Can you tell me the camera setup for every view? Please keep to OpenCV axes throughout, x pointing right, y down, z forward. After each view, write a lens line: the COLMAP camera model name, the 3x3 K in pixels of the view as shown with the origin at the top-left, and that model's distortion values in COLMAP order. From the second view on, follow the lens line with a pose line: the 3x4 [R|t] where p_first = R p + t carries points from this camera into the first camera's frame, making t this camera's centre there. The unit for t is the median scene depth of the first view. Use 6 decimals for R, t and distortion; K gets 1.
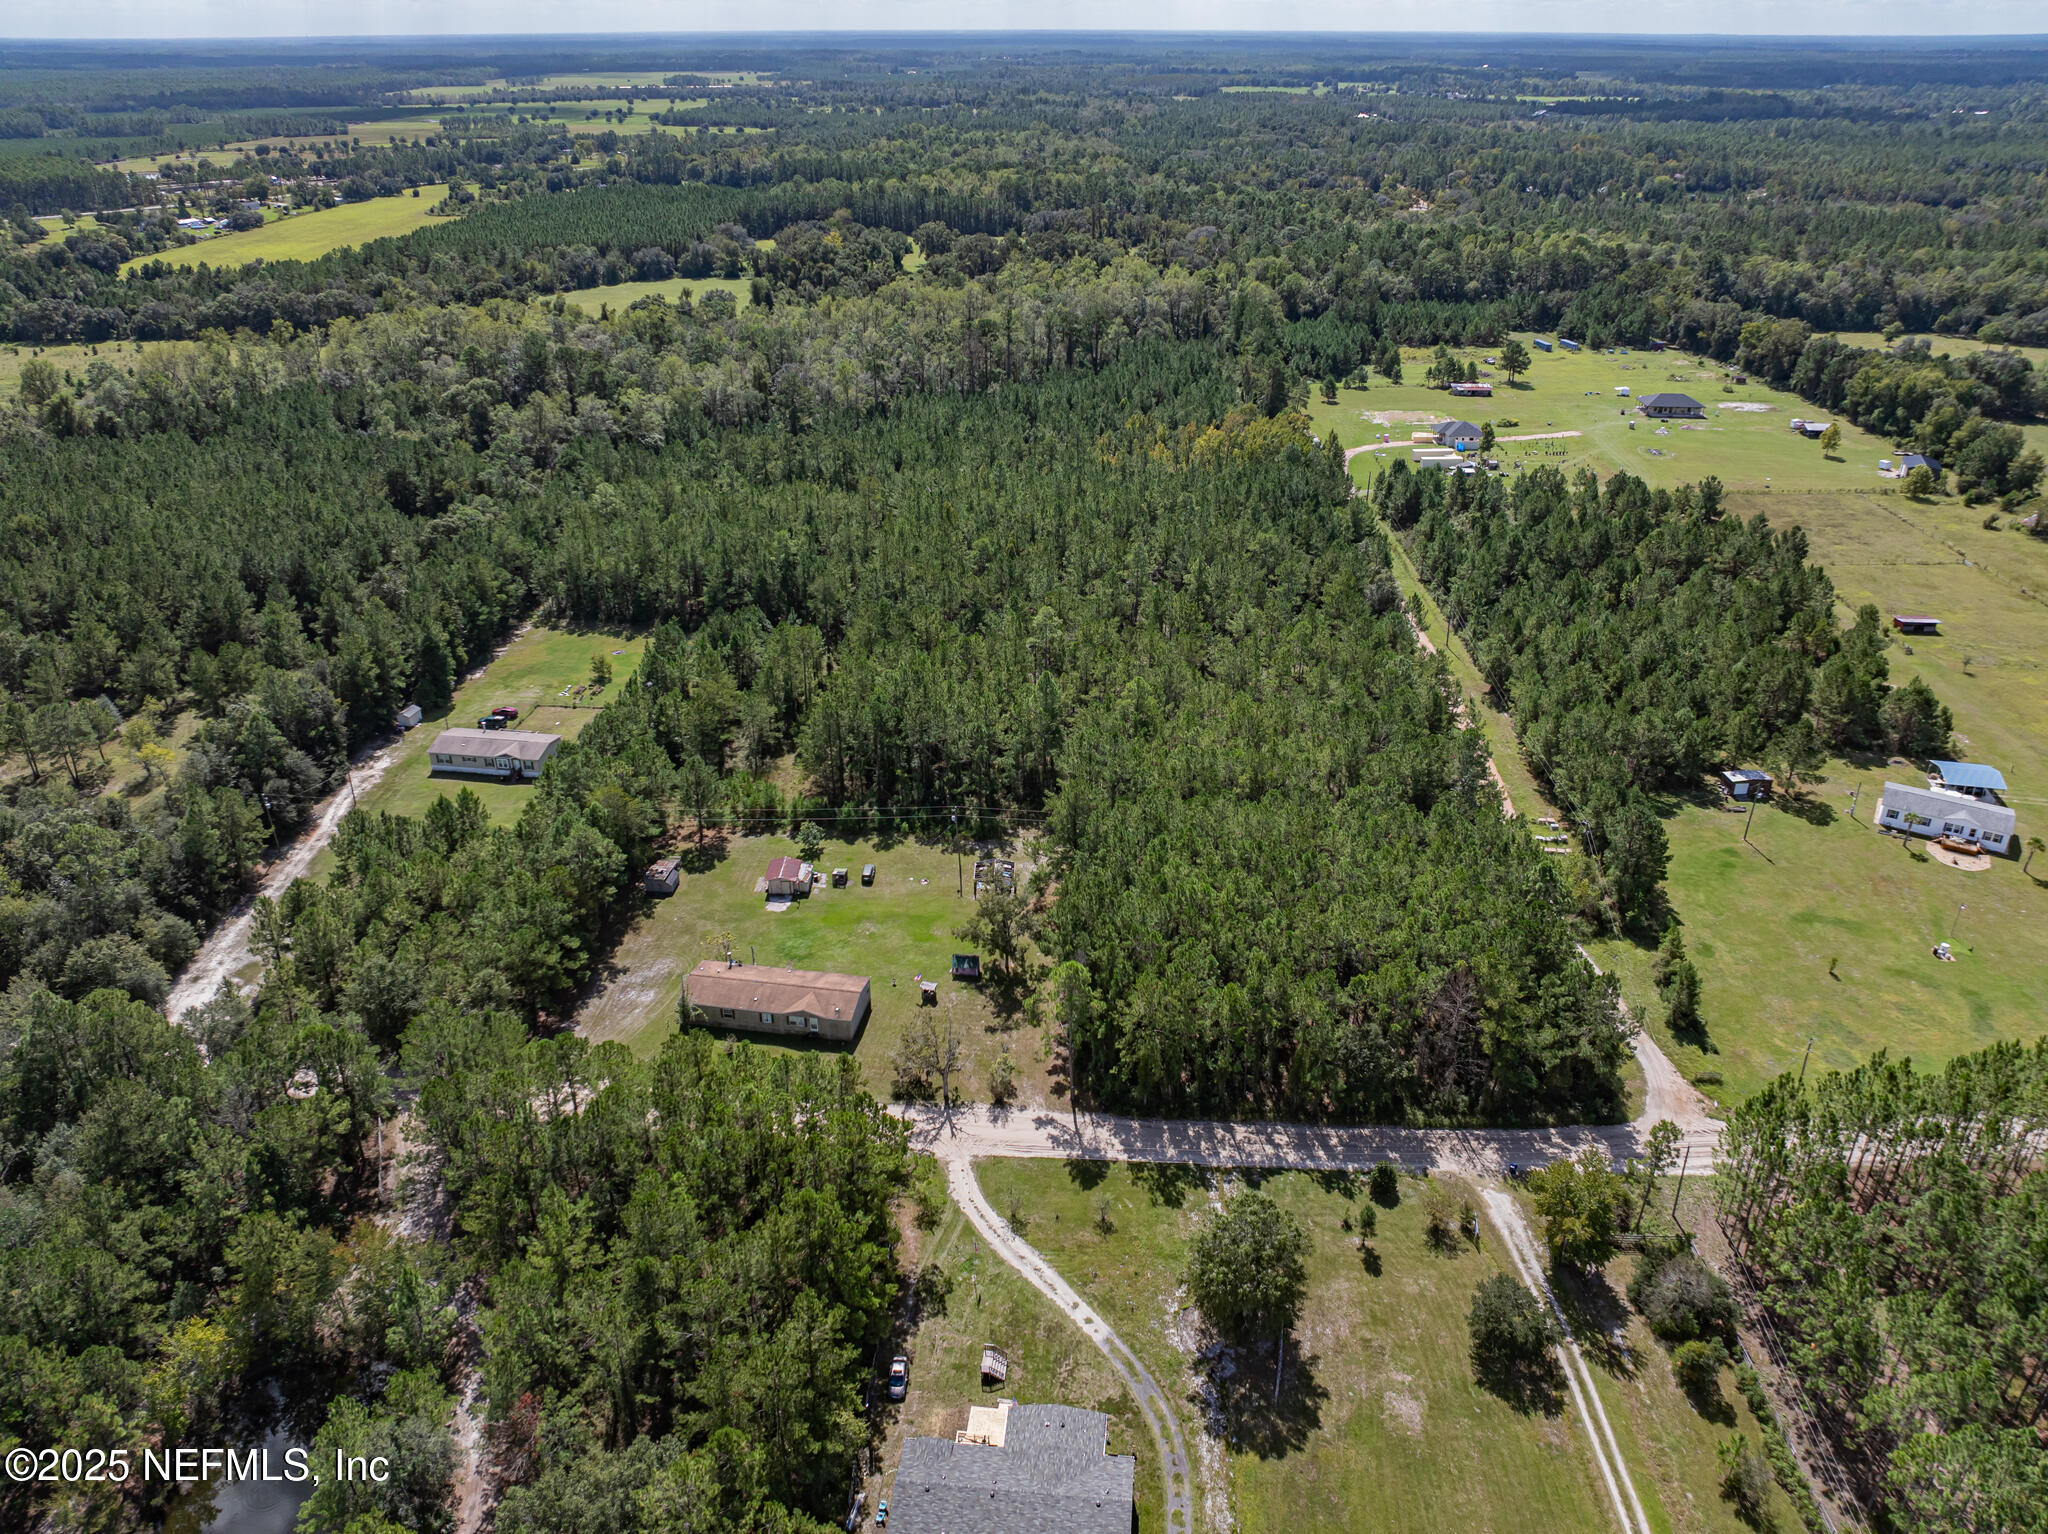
lens RADIAL K [[1427.7, 0, 1027.4], [0, 1427.7, 772.6], [0, 0, 1]] dist [-0.049693, 0.021690]
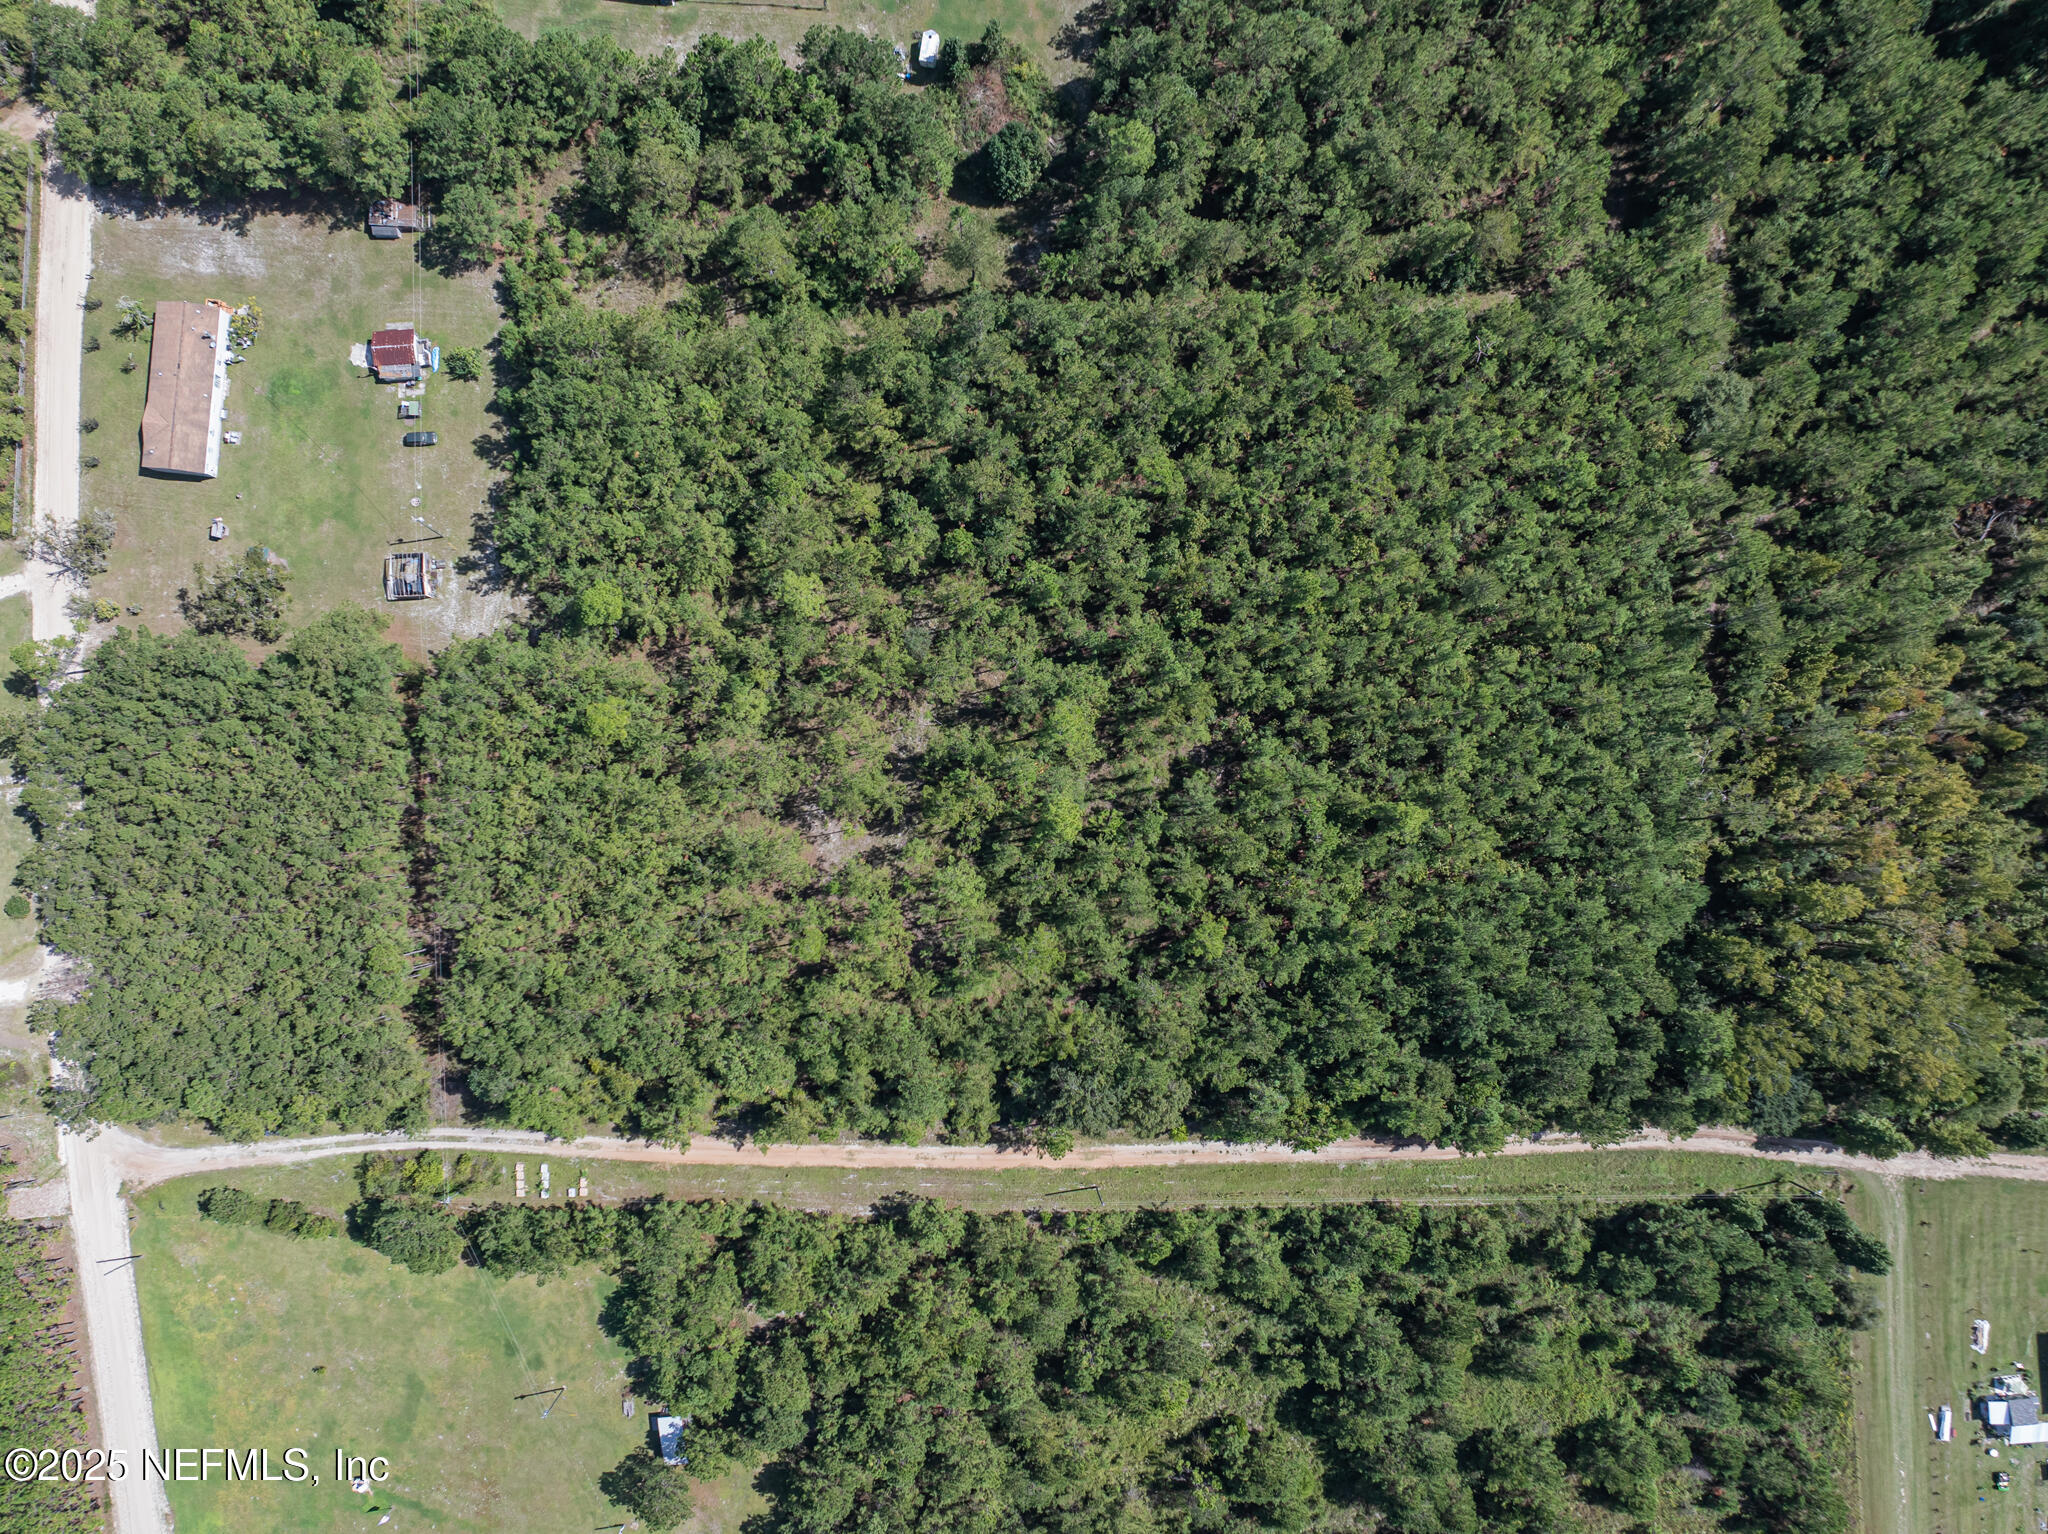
lens RADIAL K [[1427.7, 0, 1022.5], [0, 1427.7, 770.6], [0, 0, 1]] dist [-0.049693, 0.021690]
pose [[0.050483, 0.997430, 0.050848, 0.072960], [-0.420310, -0.024967, 0.907037, -0.893357], [0.905975, -0.067161, 0.417969, 0.913385]]
